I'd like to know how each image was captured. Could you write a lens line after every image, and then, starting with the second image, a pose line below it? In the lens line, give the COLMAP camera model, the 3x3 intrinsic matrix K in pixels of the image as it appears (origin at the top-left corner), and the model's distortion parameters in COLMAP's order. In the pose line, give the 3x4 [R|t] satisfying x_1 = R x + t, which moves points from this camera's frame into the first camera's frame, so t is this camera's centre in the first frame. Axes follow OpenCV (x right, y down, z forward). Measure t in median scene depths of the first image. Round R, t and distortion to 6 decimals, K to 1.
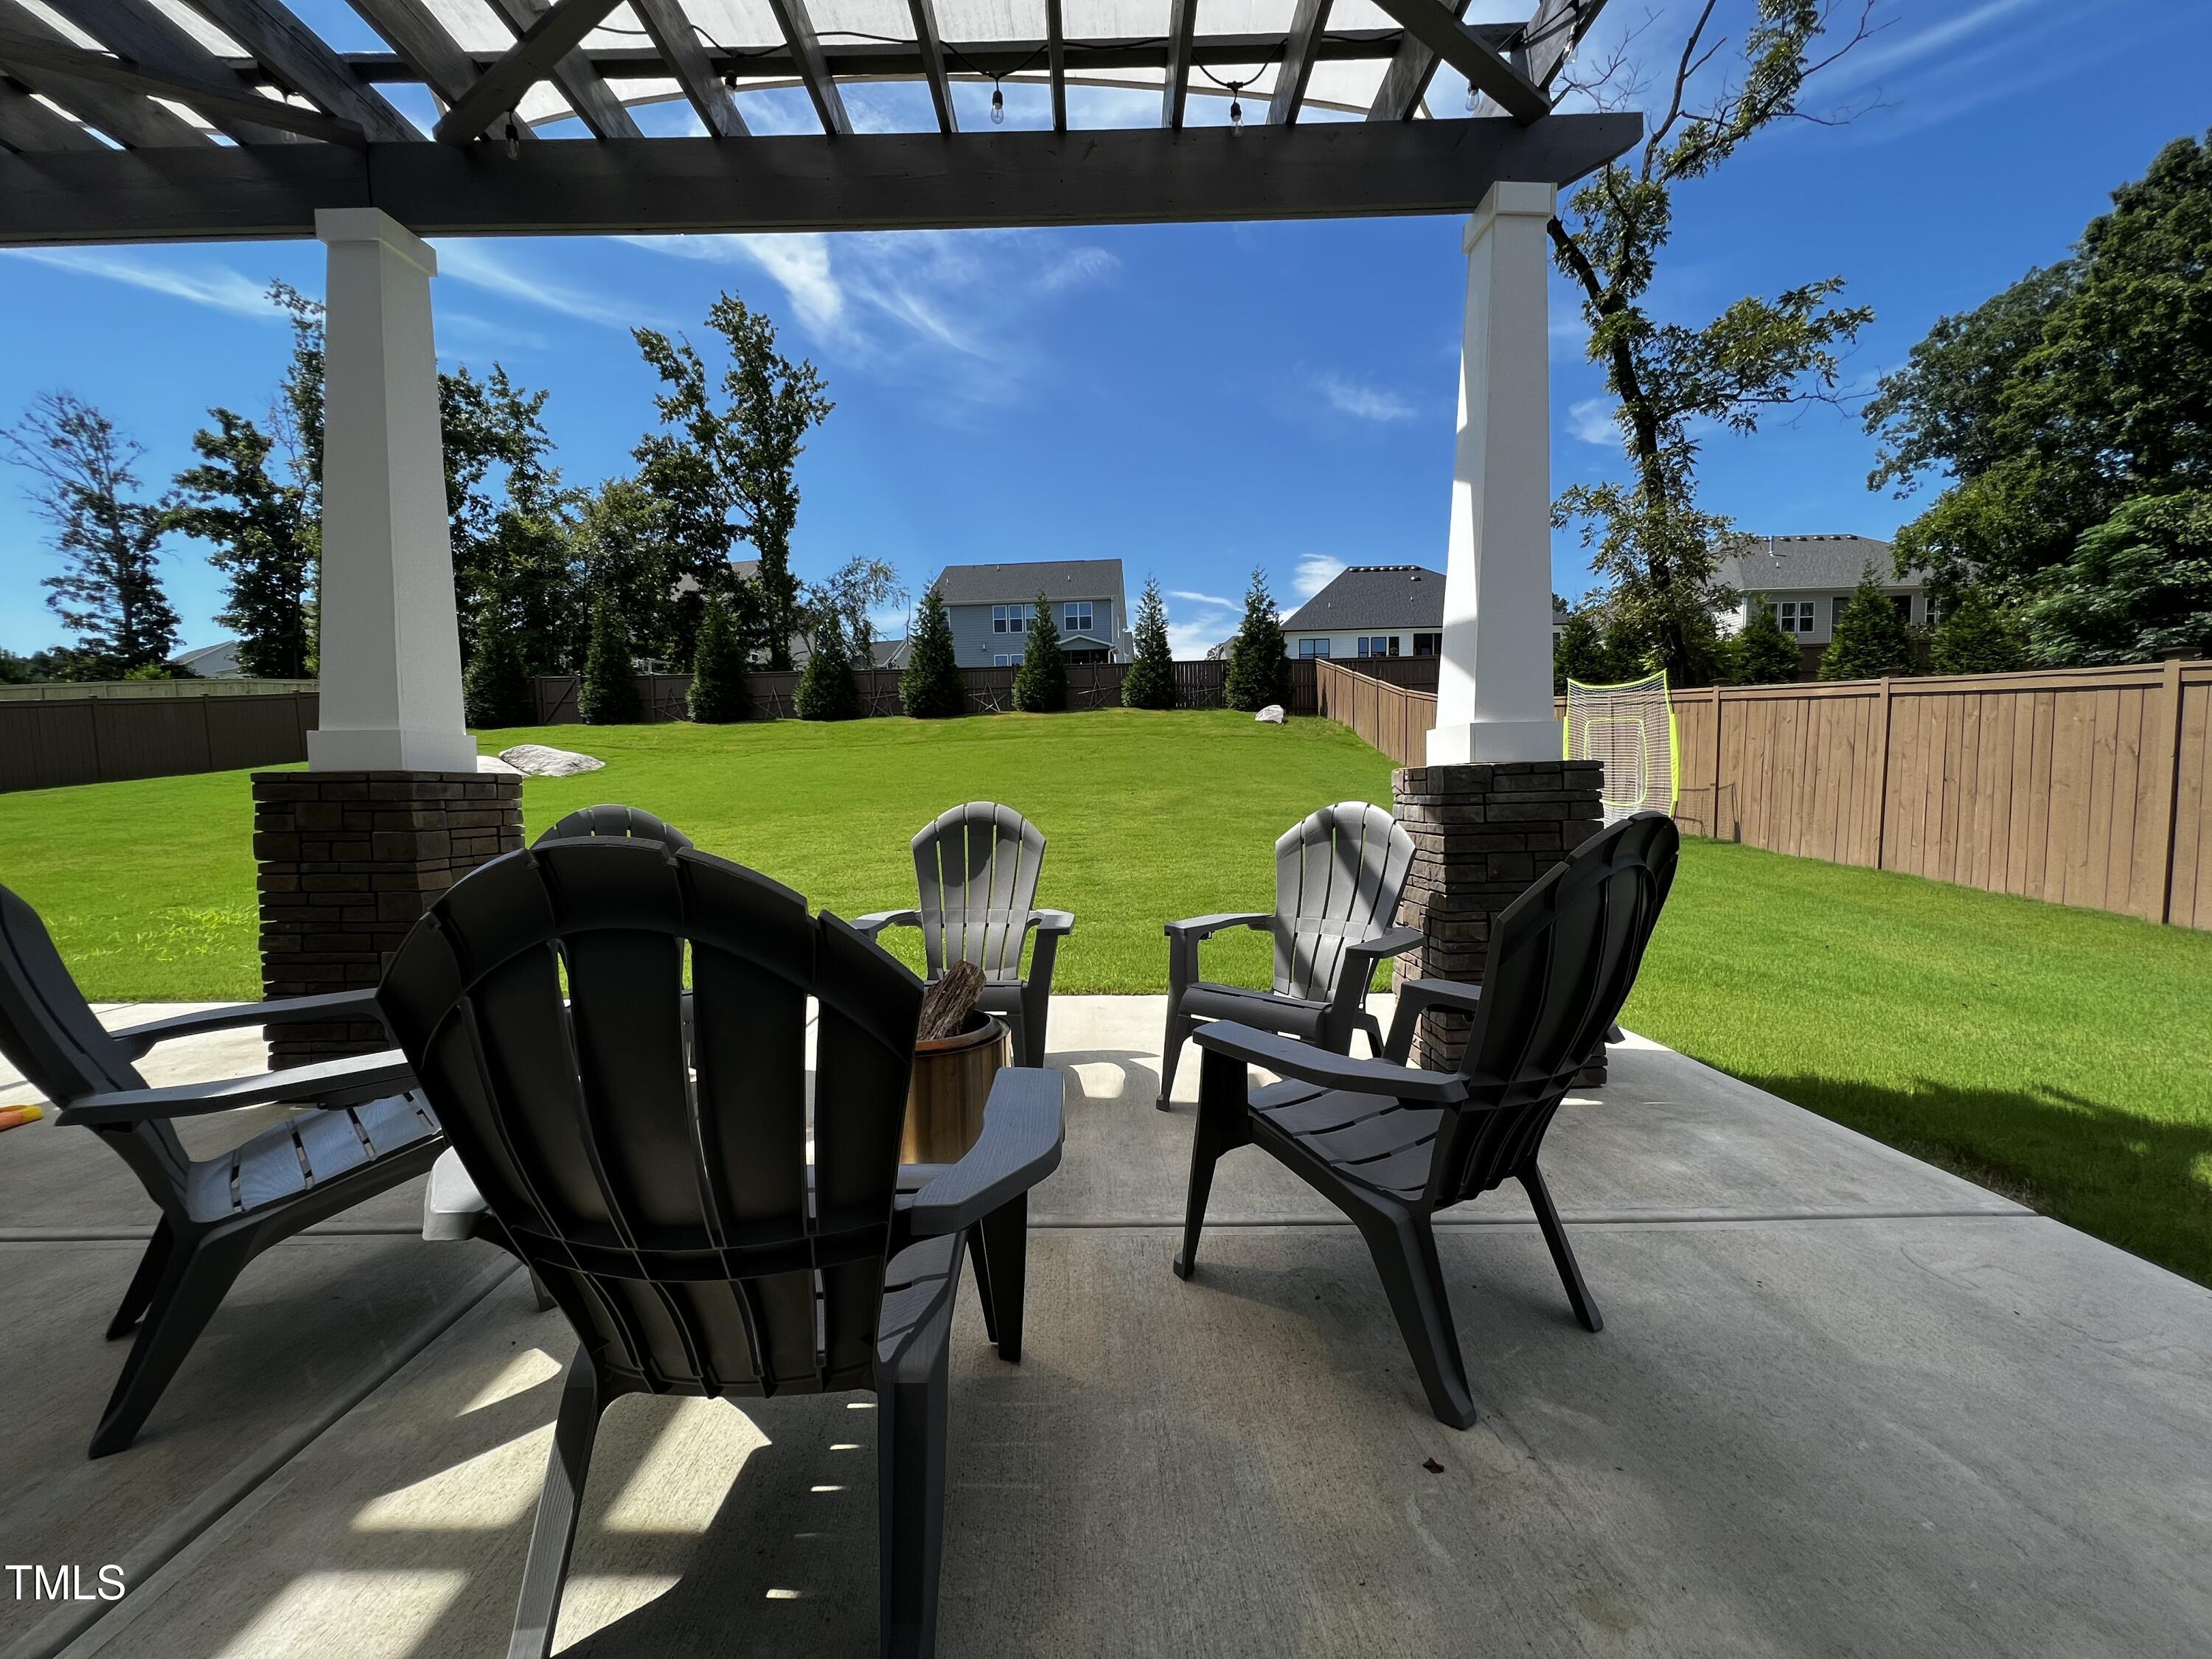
lens RADIAL K [[852.4, 0, 1106.0], [0, 852.4, 829.5], [0, 0, 1]] dist [0.001729, 0.000316]
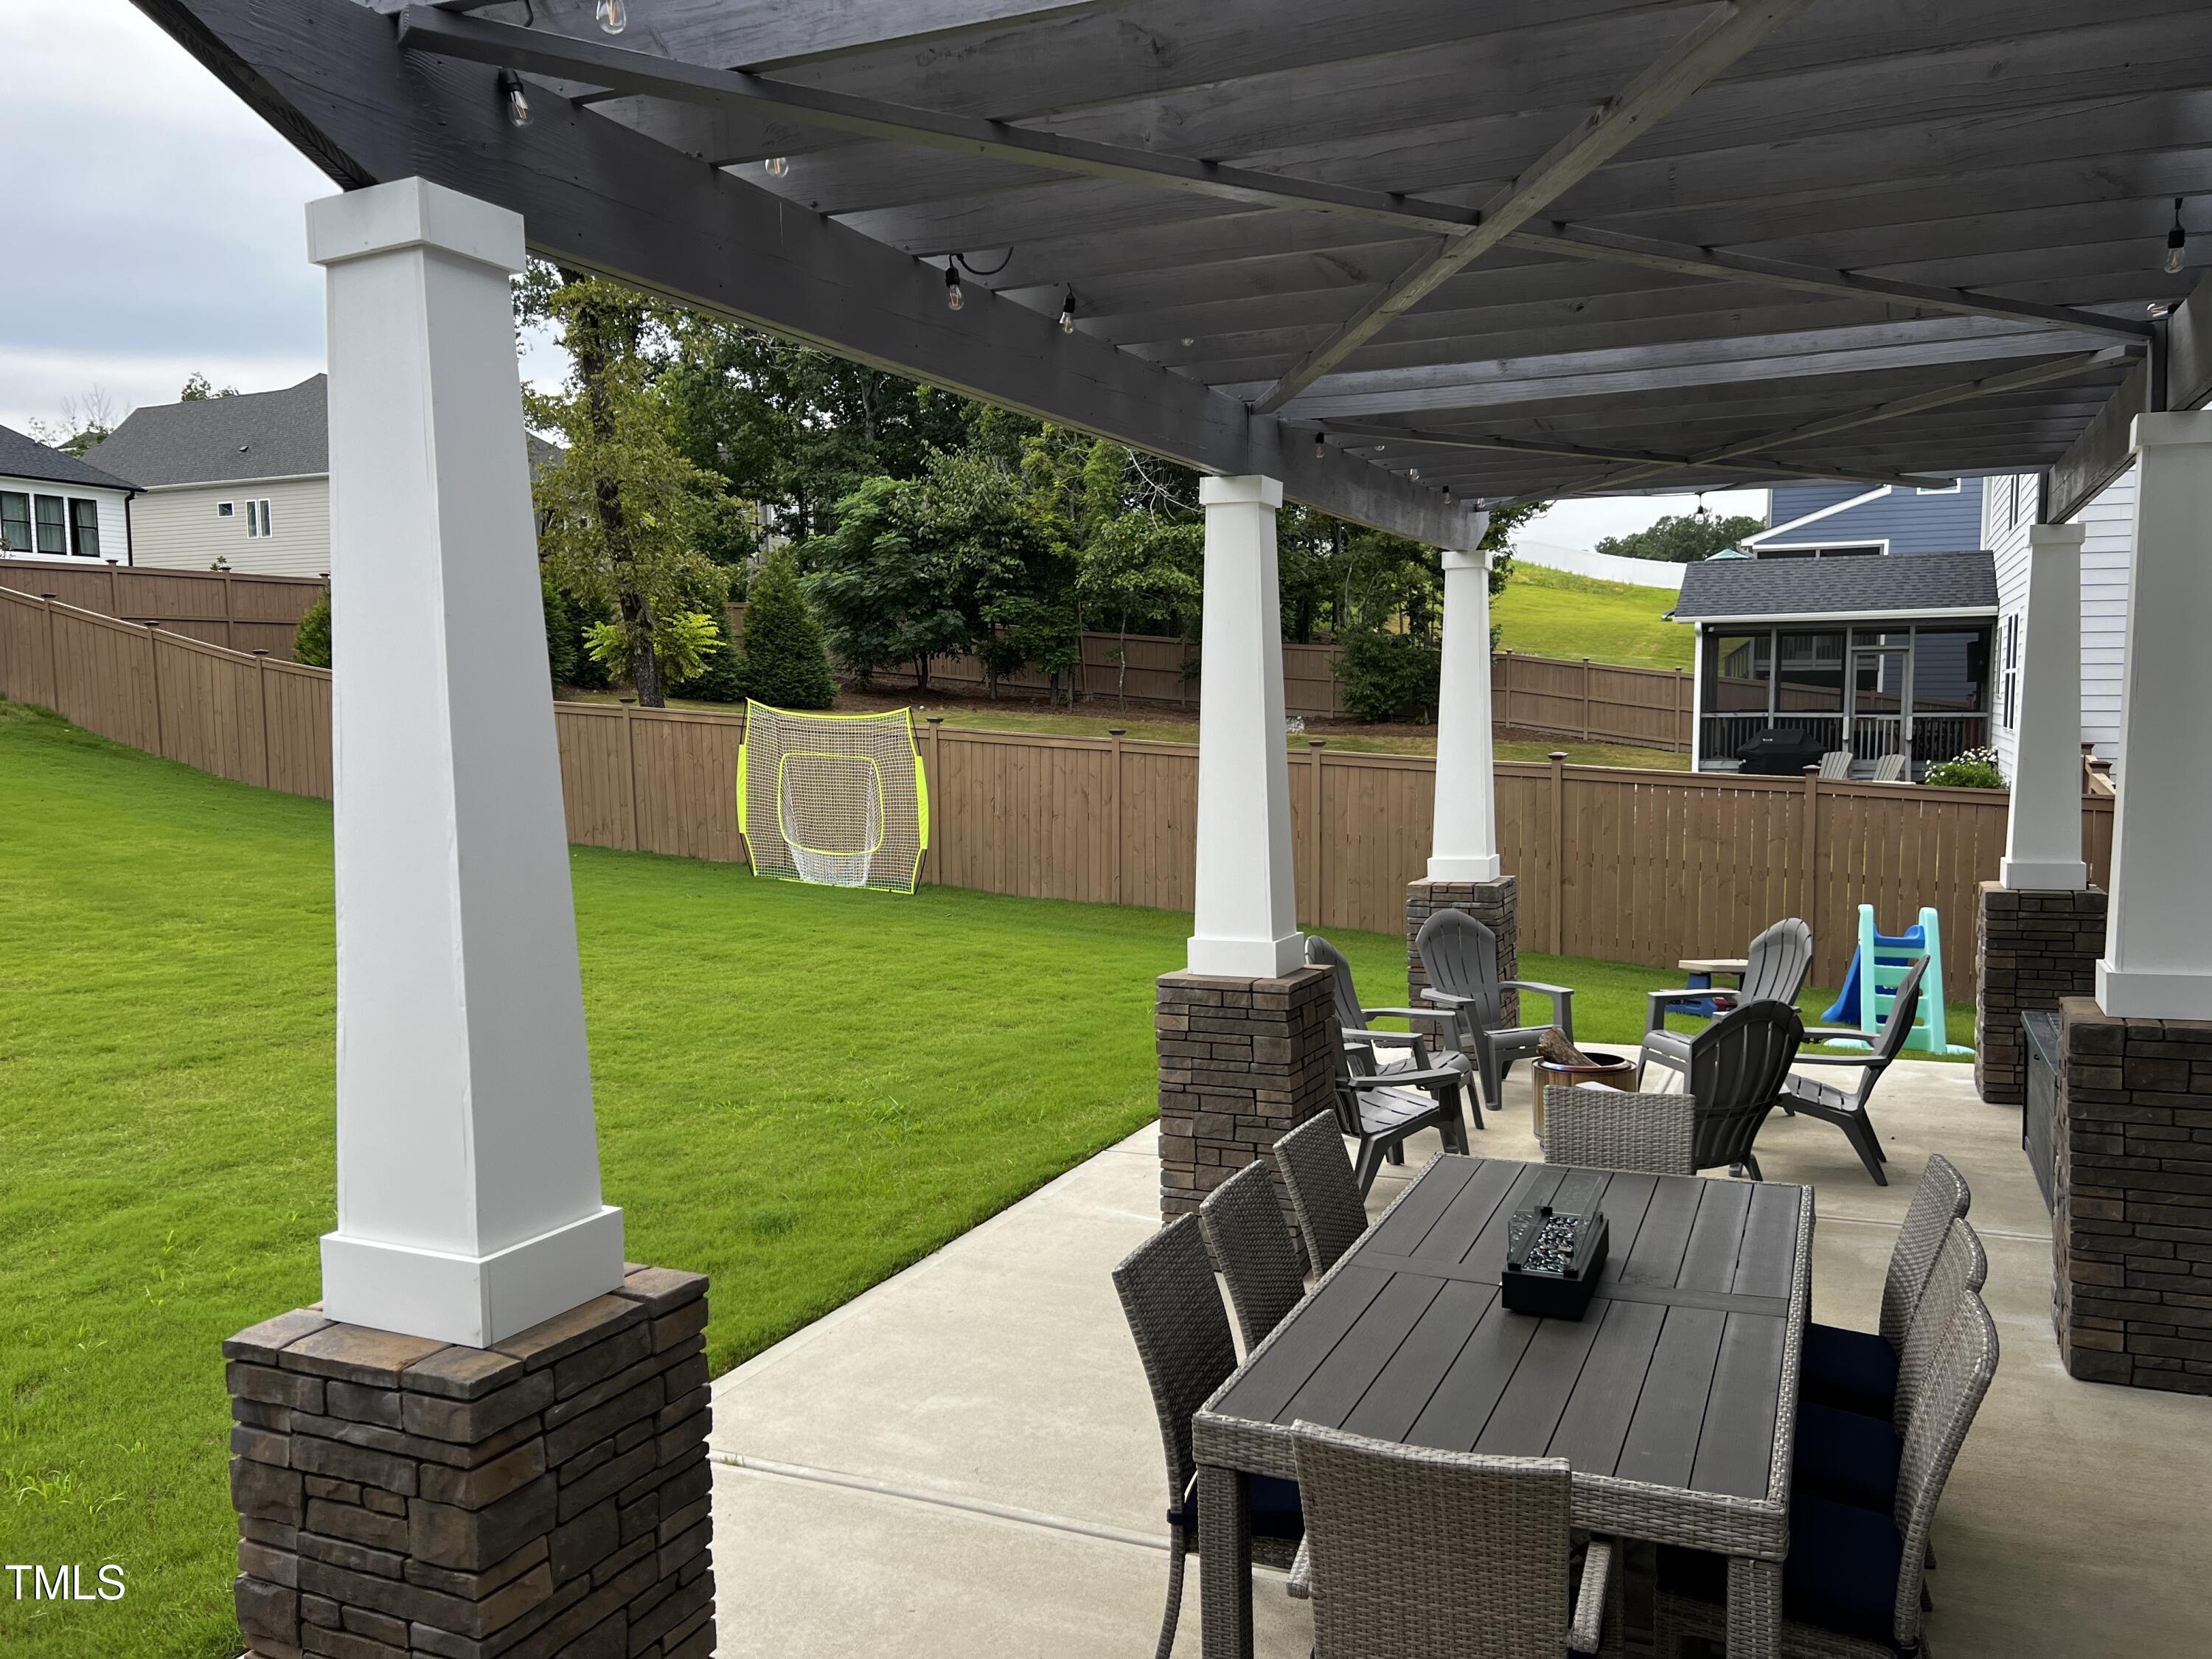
lens RADIAL K [[1654.9, 0, 1095.1], [0, 1654.9, 855.5], [0, 0, 1]] dist [0.001643, -0.001043]
pose [[0.411472, -0.075854, 0.908261, -1.000326], [0.071592, 0.996142, 0.050760, -0.117653], [-0.908606, 0.044137, 0.415315, 0.088830]]
